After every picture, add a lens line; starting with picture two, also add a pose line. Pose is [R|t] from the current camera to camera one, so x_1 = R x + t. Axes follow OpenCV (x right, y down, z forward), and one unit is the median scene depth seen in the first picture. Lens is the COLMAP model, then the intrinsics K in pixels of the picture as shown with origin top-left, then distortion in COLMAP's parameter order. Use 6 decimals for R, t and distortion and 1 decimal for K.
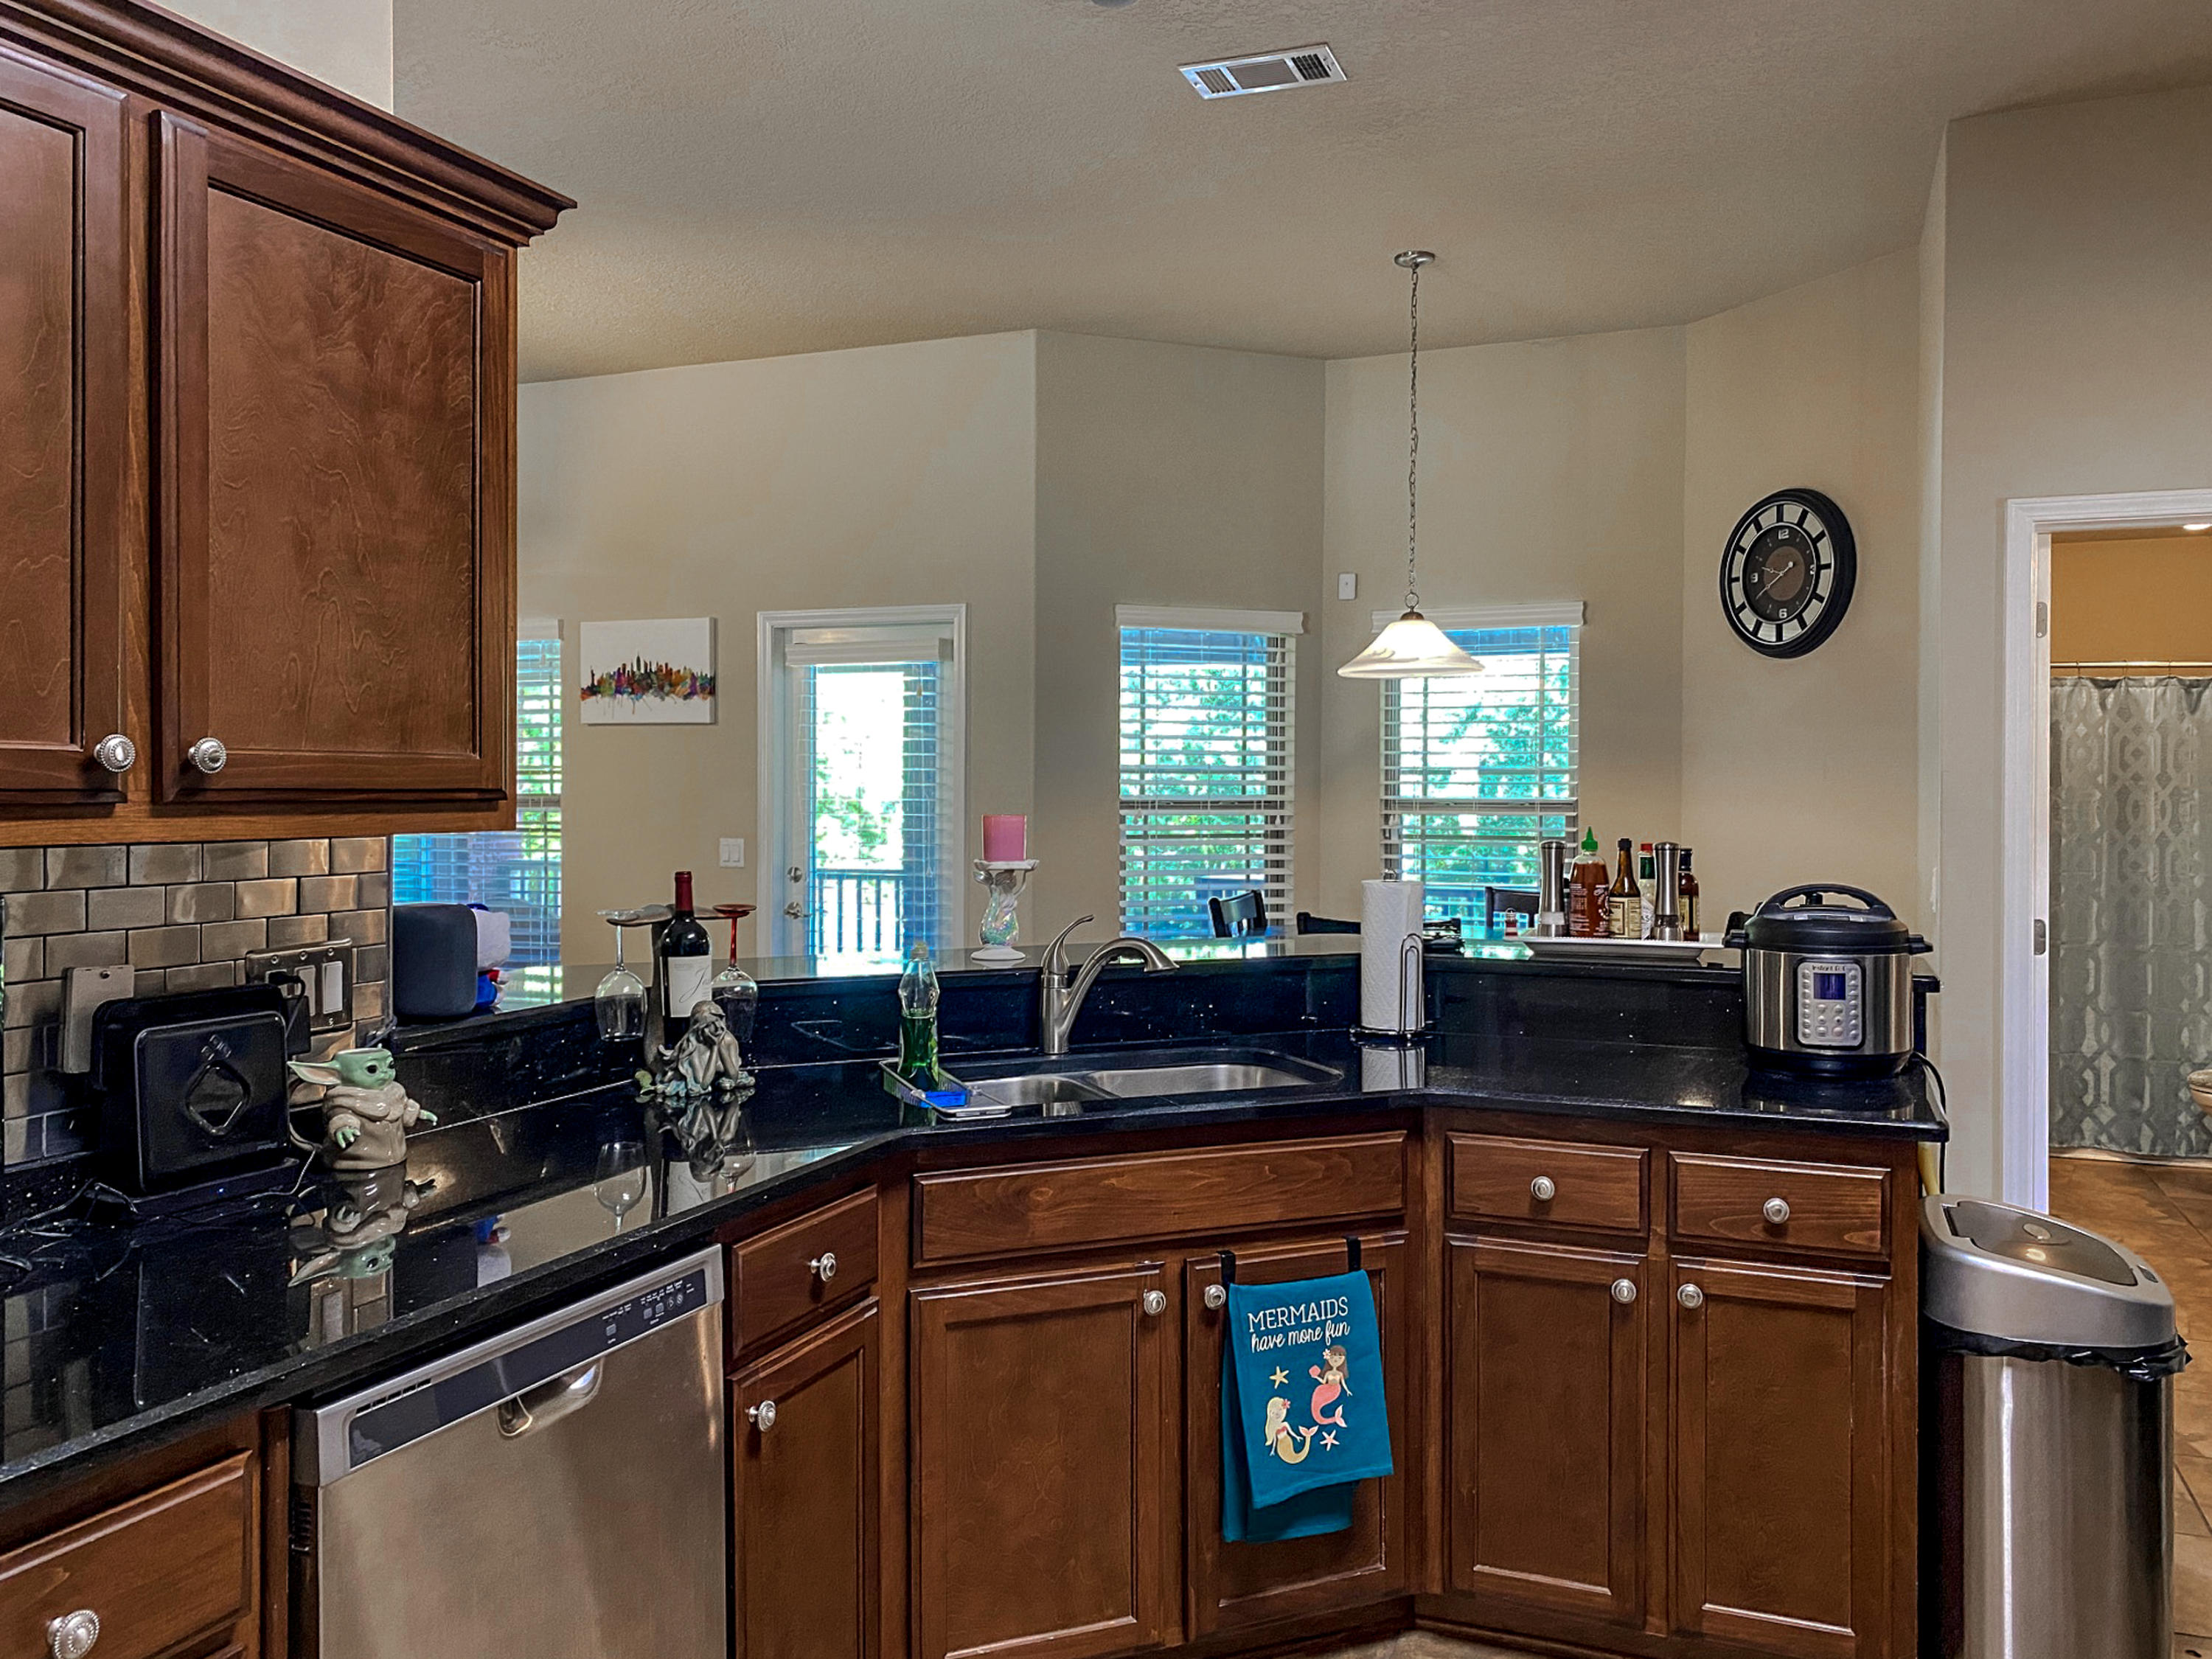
lens RADIAL K [[1703.9, 0, 1108.8], [0, 1703.9, 786.2], [0, 0, 1]] dist [0.010402, 0.004063]
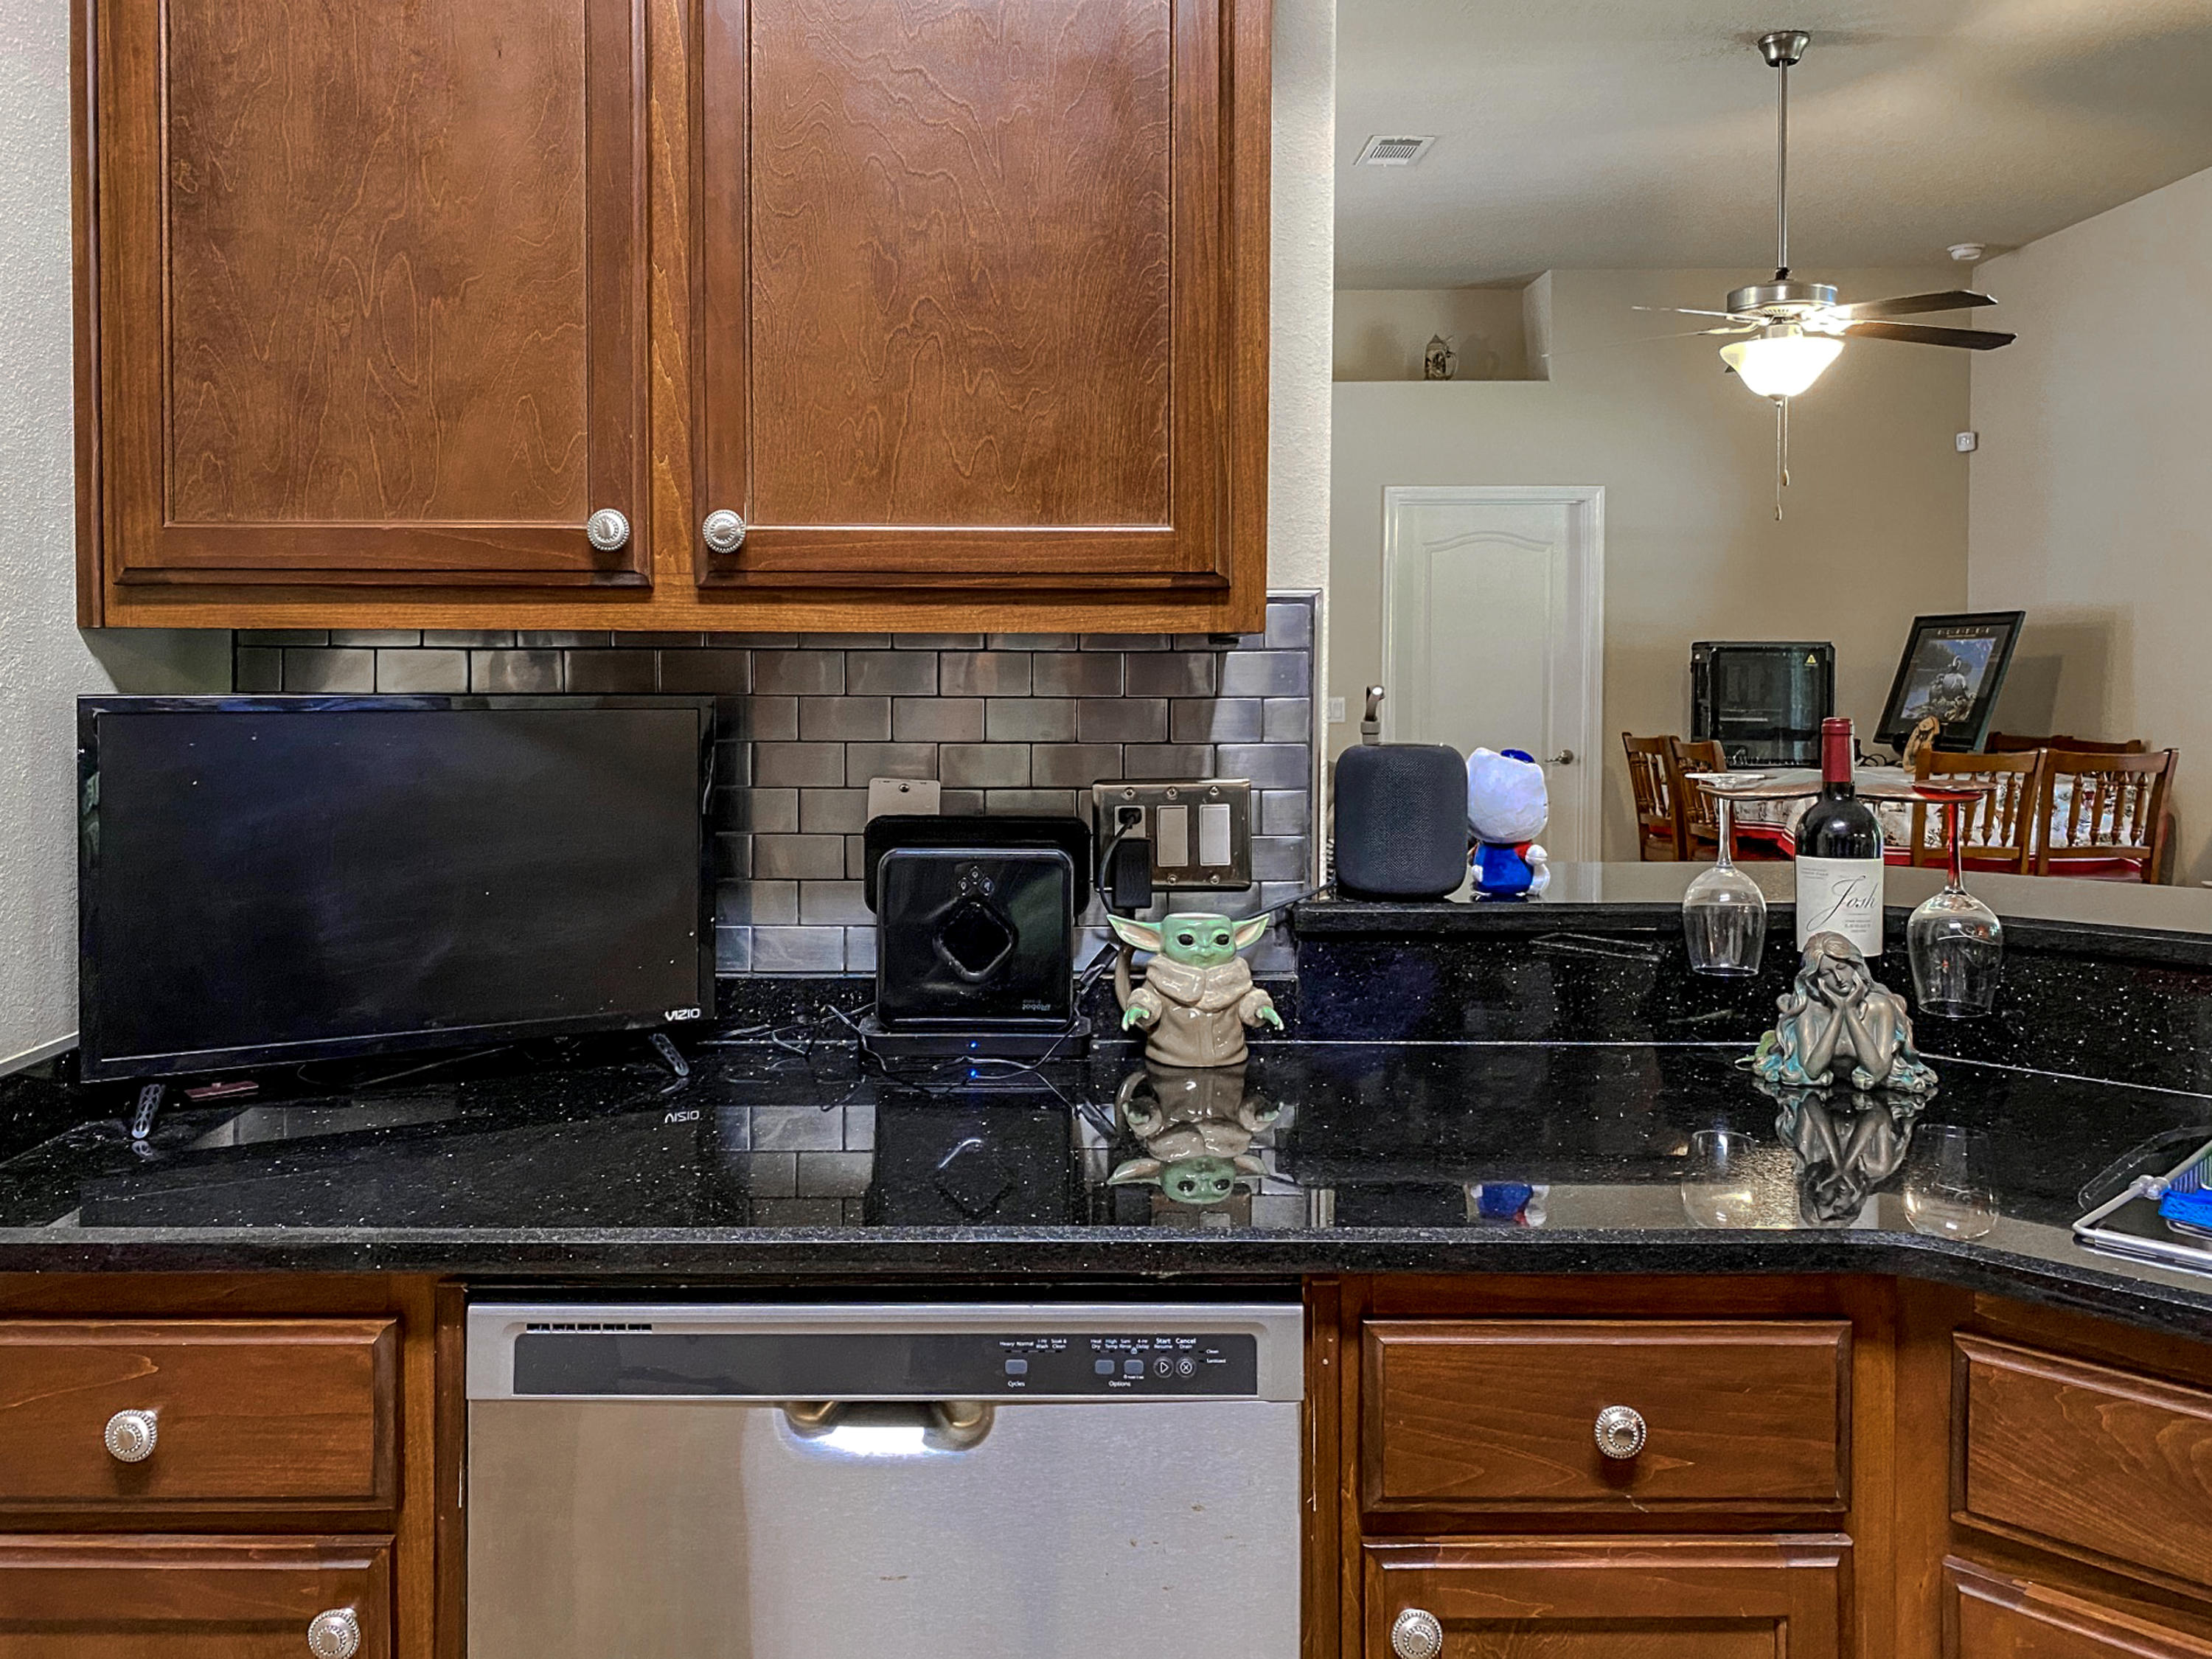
lens RADIAL K [[1747.4, 0, 1009.8], [0, 1747.4, 701.9], [0, 0, 1]] dist [0.008531, 0.004595]
pose [[0.385082, 0.018109, -0.922704, 0.180542], [0.000009, 0.999807, 0.019626, 0.026519], [0.922882, -0.007566, 0.385008, 0.407609]]
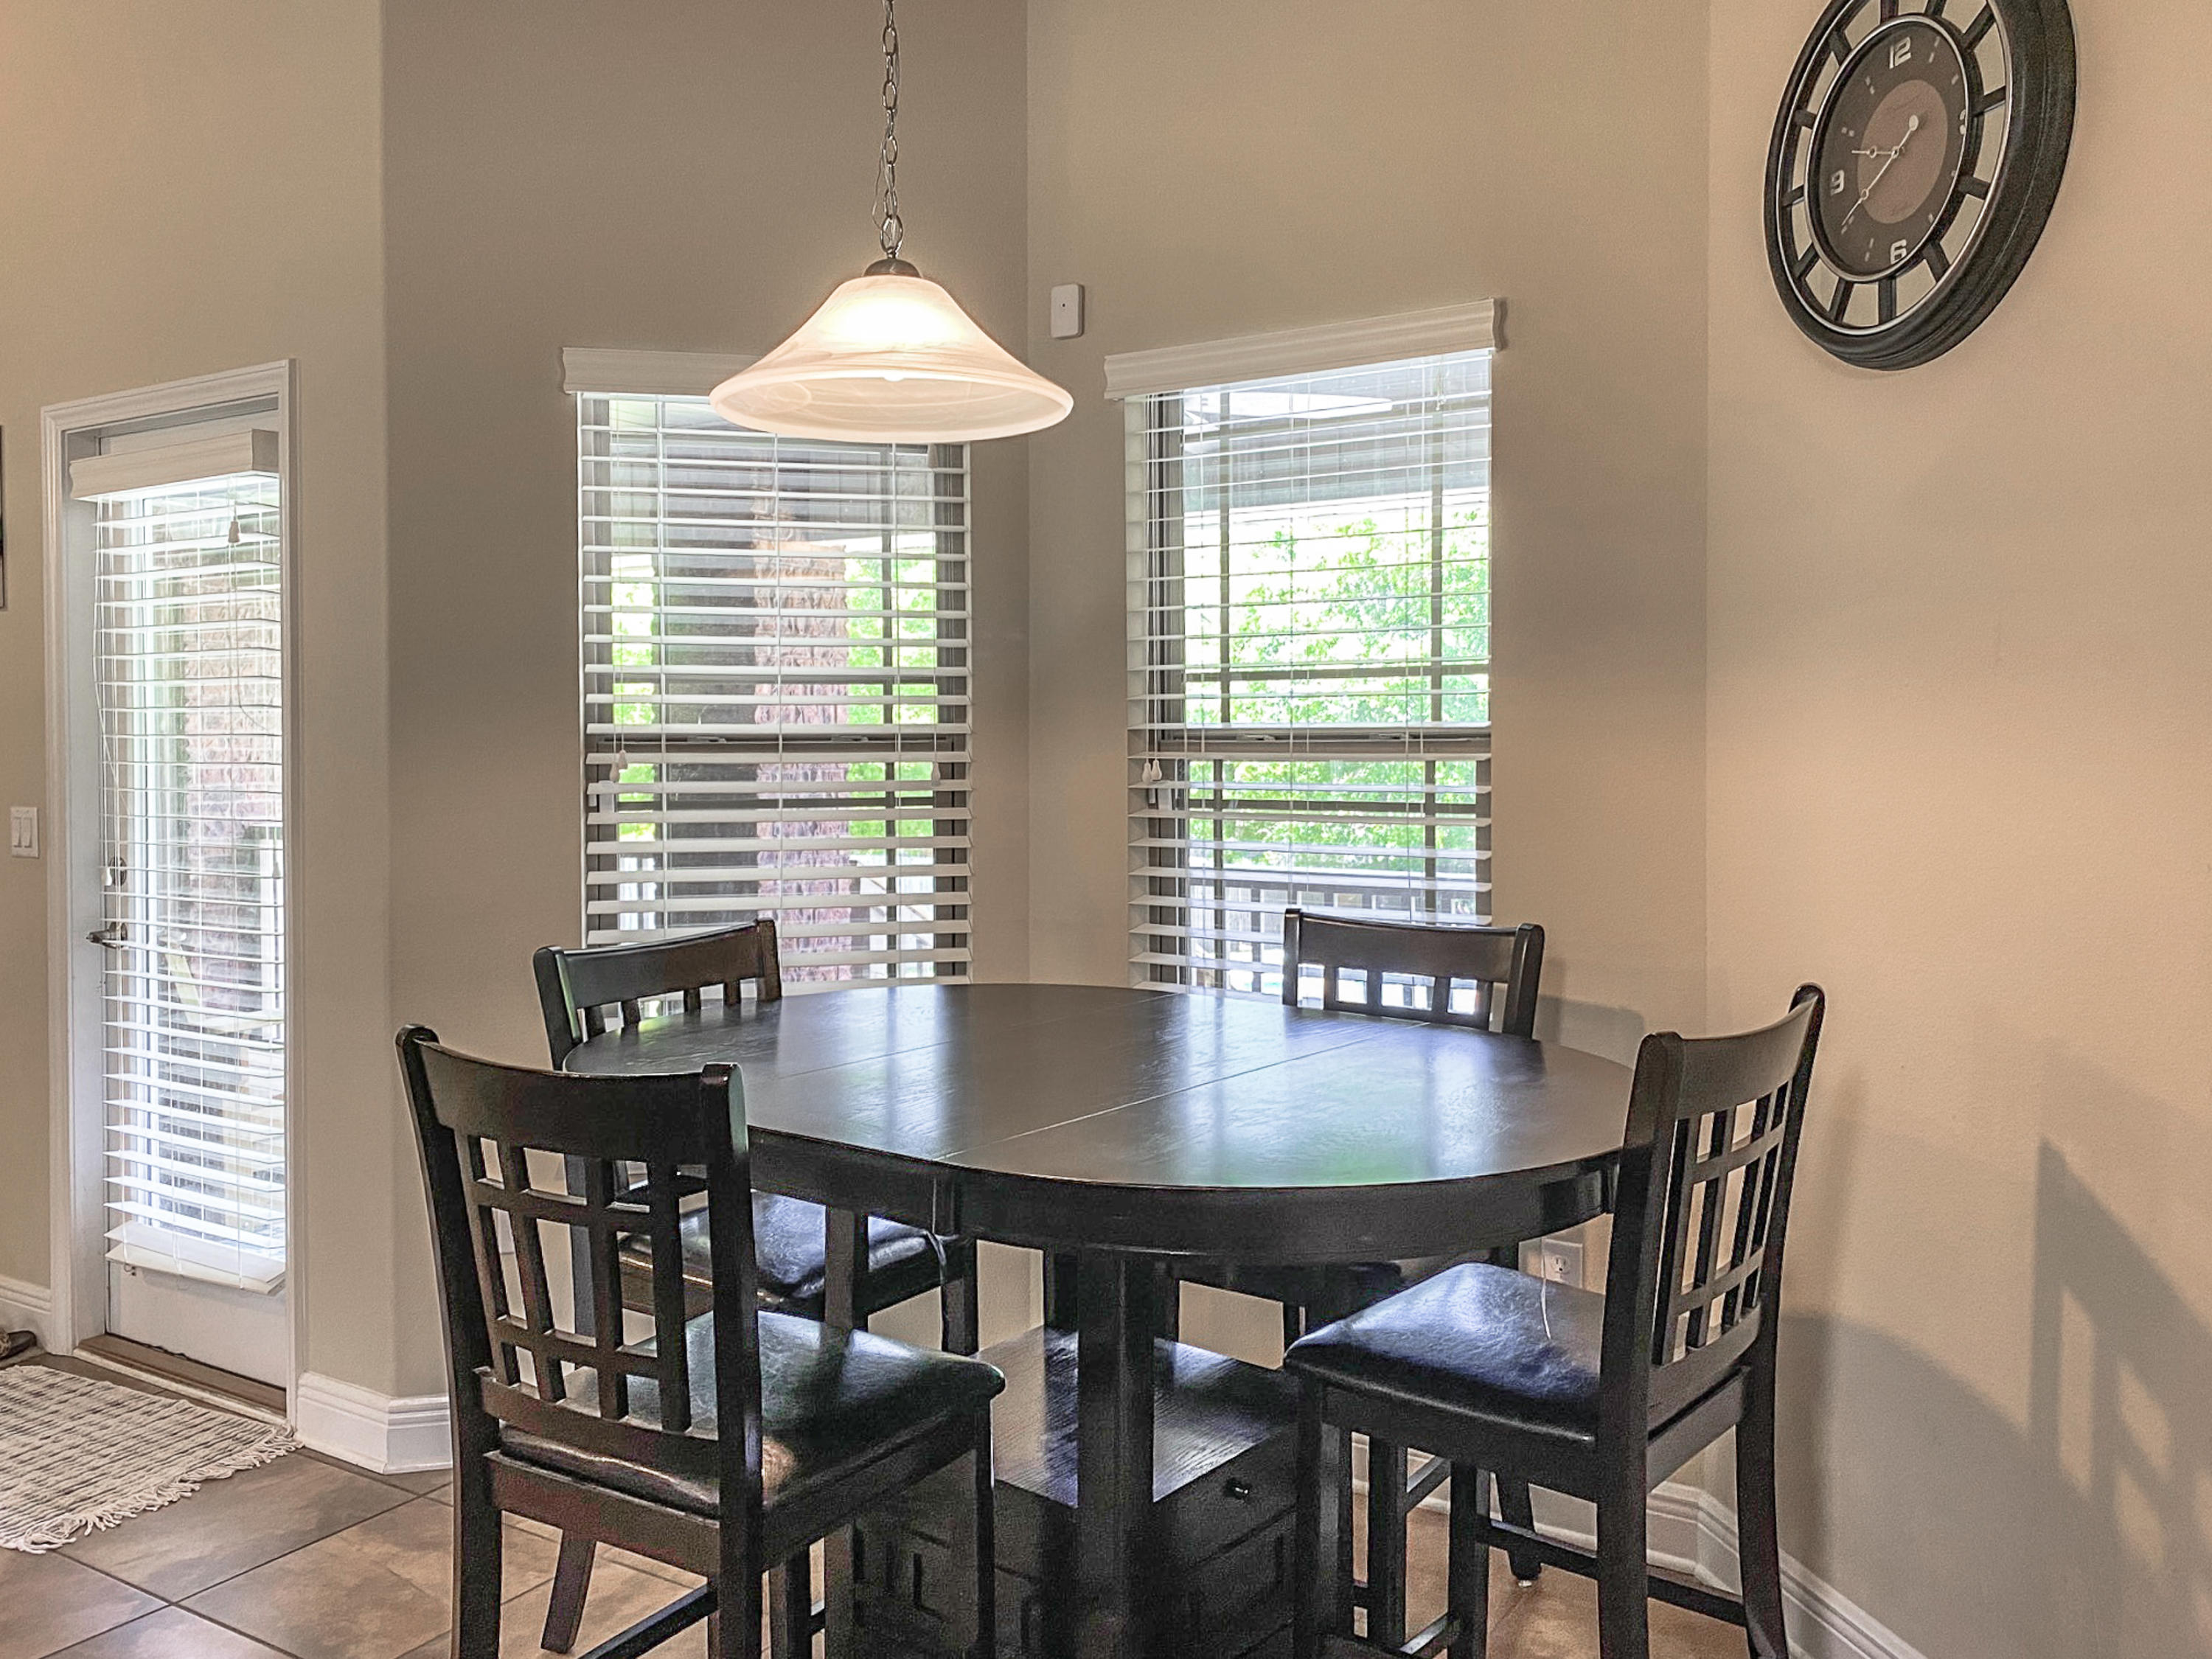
lens RADIAL K [[1773.4, 0, 1108.4], [0, 1773.4, 737.8], [0, 0, 1]] dist [-0.000478, 0.000992]
pose [[0.985850, -0.005379, -0.167542, 0.469946], [0.005707, 0.999983, 0.001472, 0.017883], [0.167531, -0.002407, 0.985864, 0.934423]]
